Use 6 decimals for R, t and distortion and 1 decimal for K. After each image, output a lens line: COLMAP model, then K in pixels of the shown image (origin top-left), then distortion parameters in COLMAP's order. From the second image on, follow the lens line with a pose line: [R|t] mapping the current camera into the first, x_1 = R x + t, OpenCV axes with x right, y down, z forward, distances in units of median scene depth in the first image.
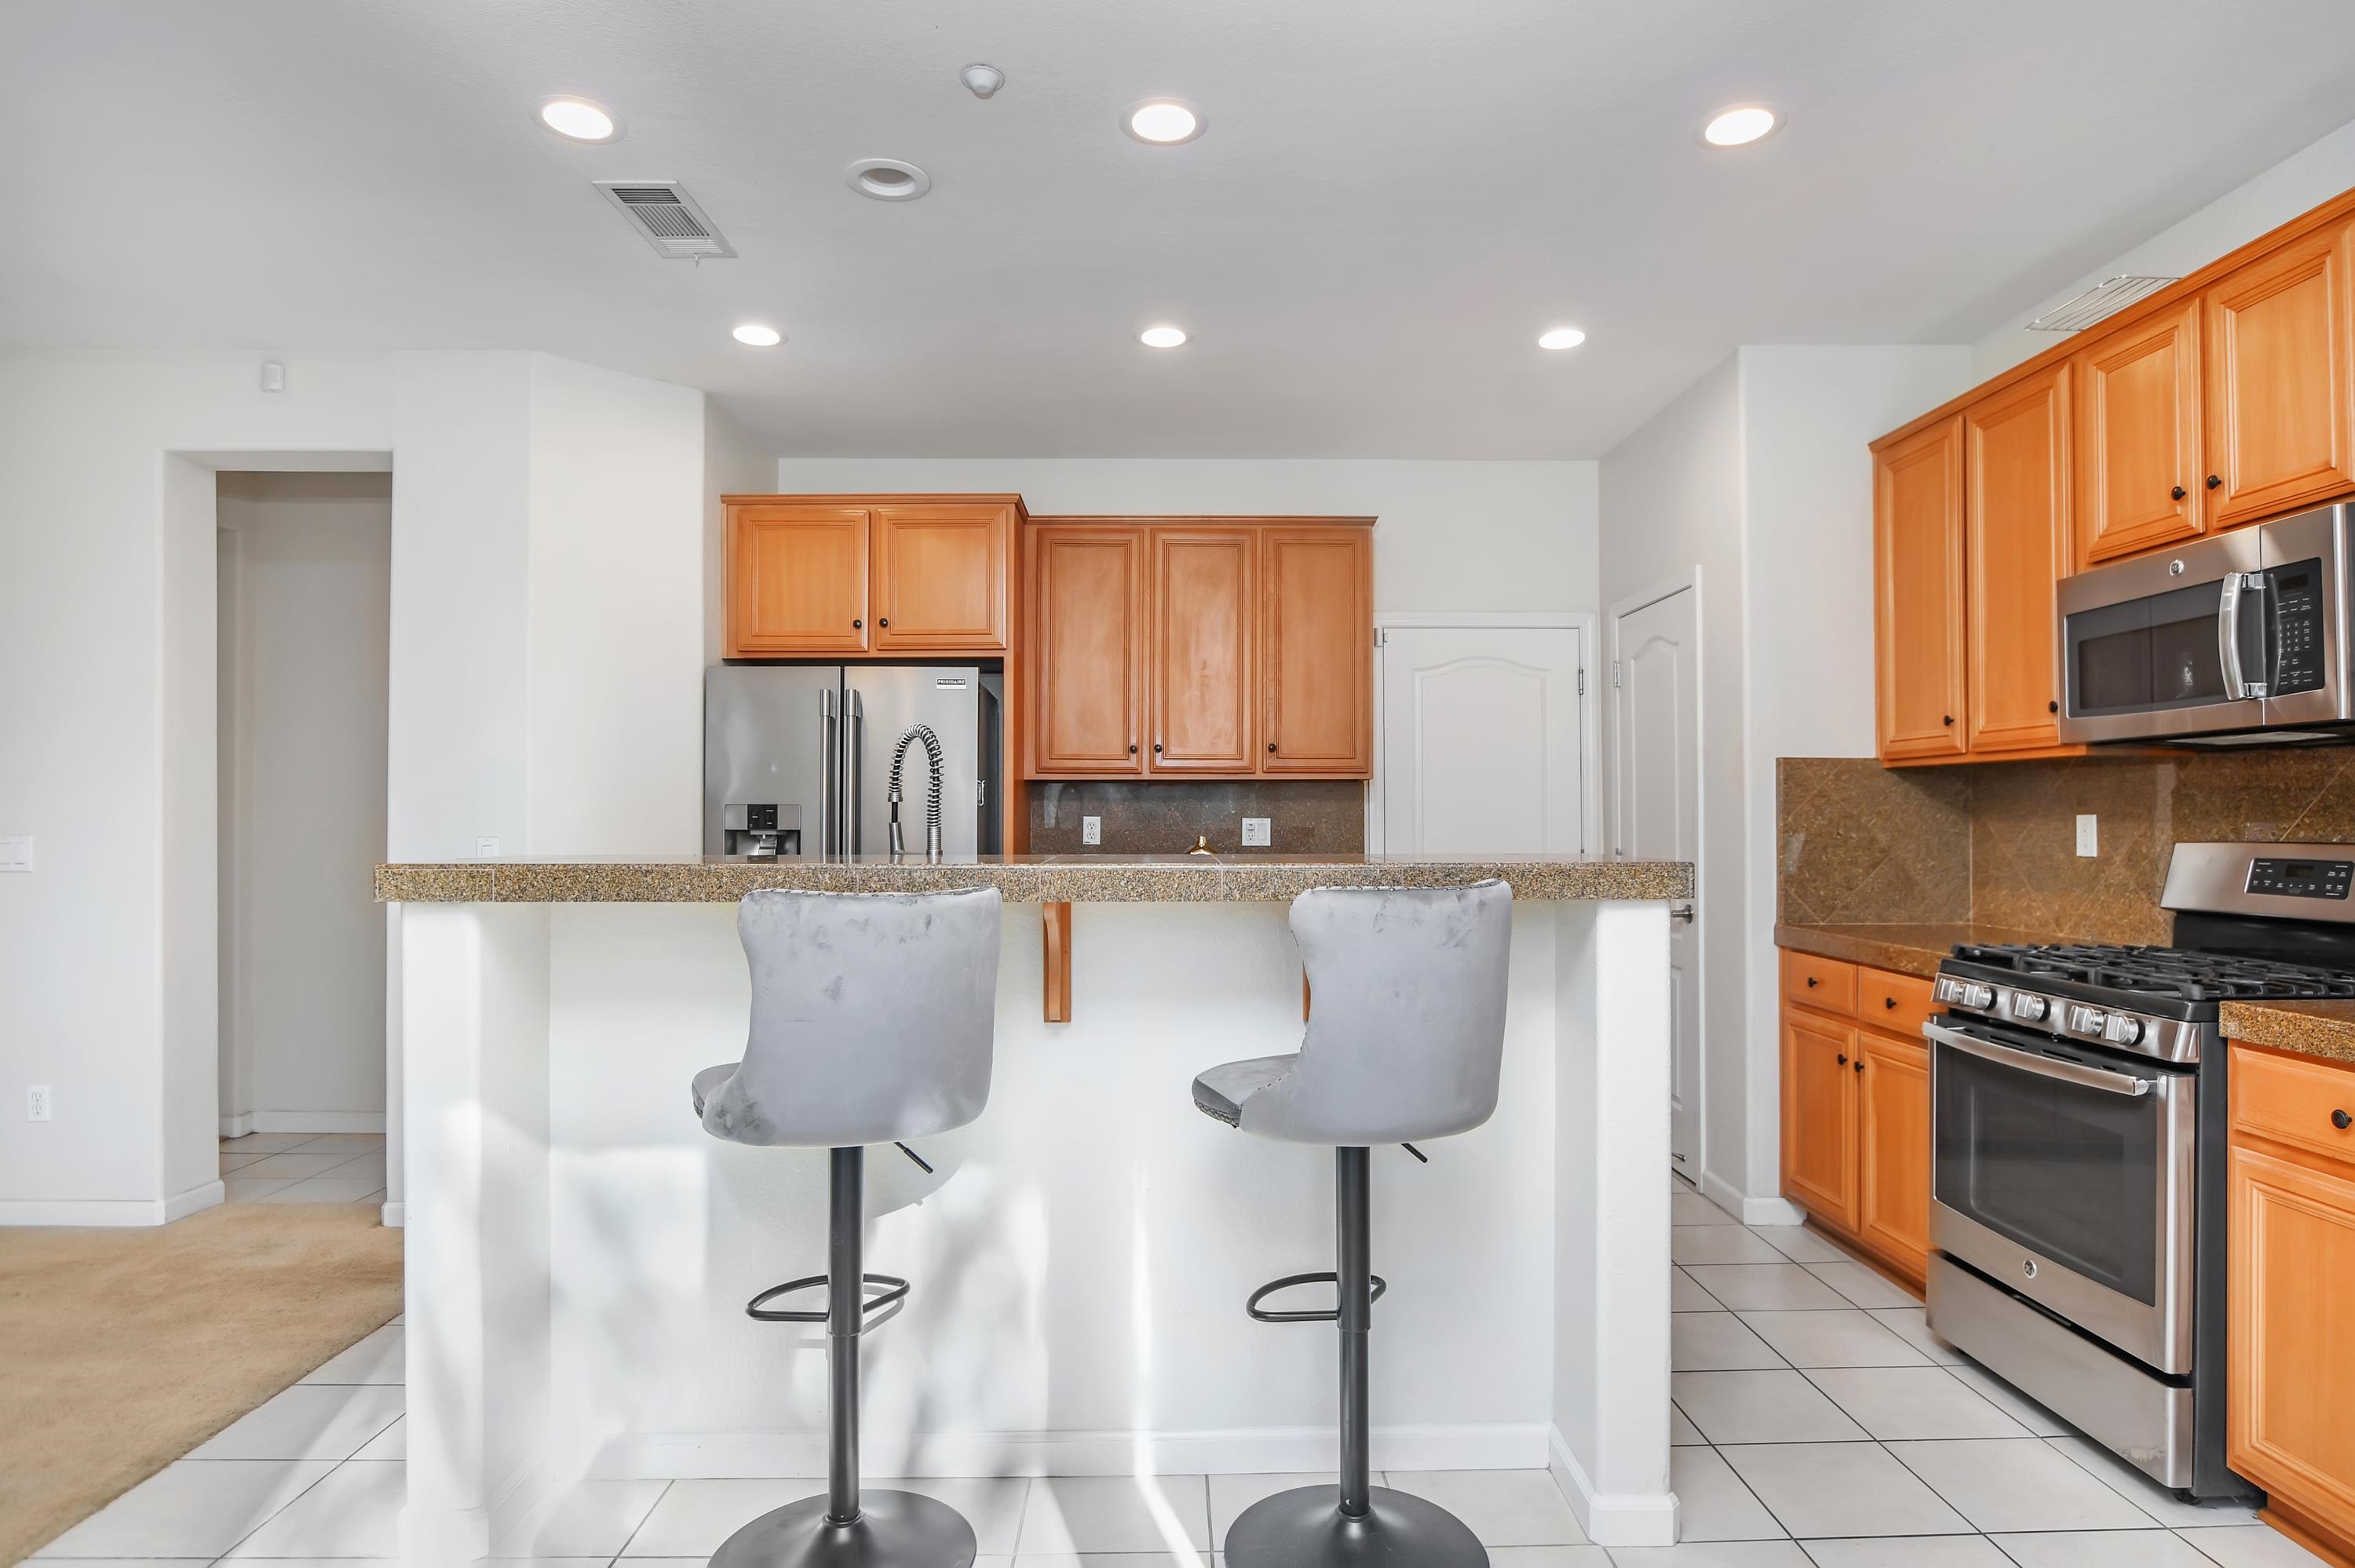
lens RADIAL K [[1261.5, 0, 1119.8], [0, 1261.5, 788.7], [0, 0, 1]] dist [0.001509, 0.000692]
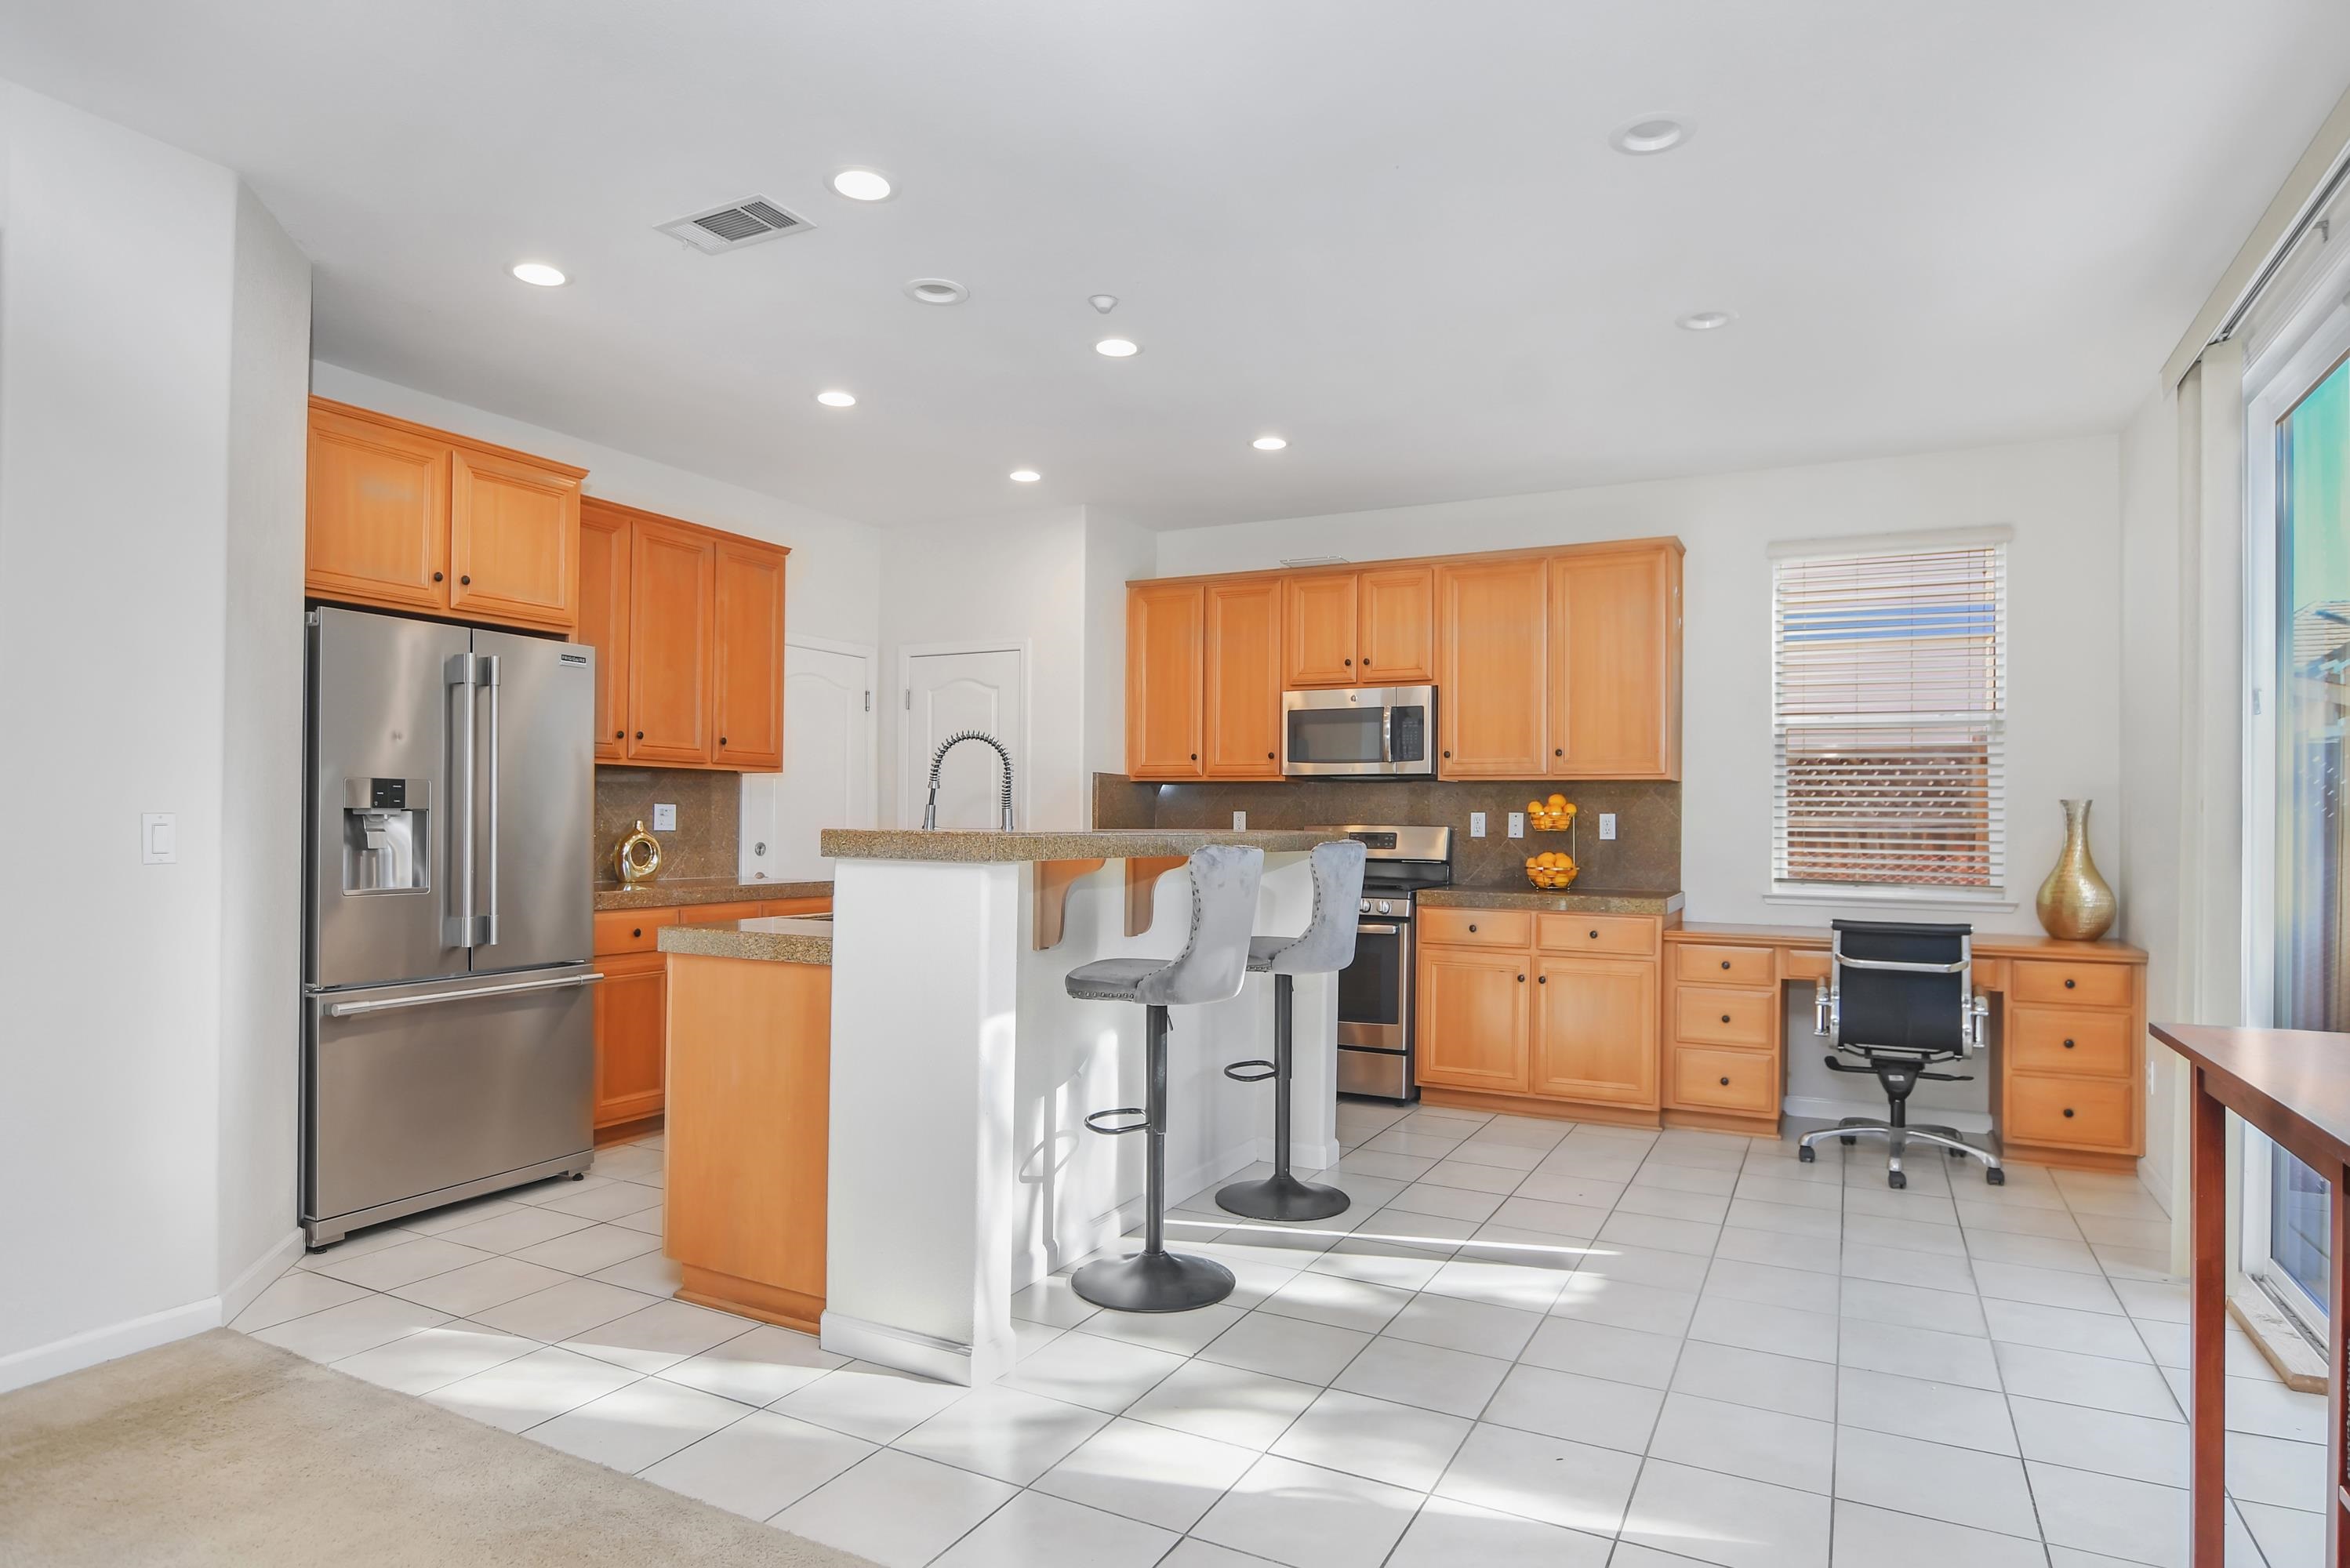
lens RADIAL K [[1306.7, 0, 1171.4], [0, 1306.7, 804.5], [0, 0, 1]] dist [-0.028480, 0.001002]
pose [[0.477337, 0.016512, 0.878565, -1.167311], [-0.034442, 0.999407, -0.000071, 0.016967], [-0.878045, -0.030226, 0.477623, 0.177877]]
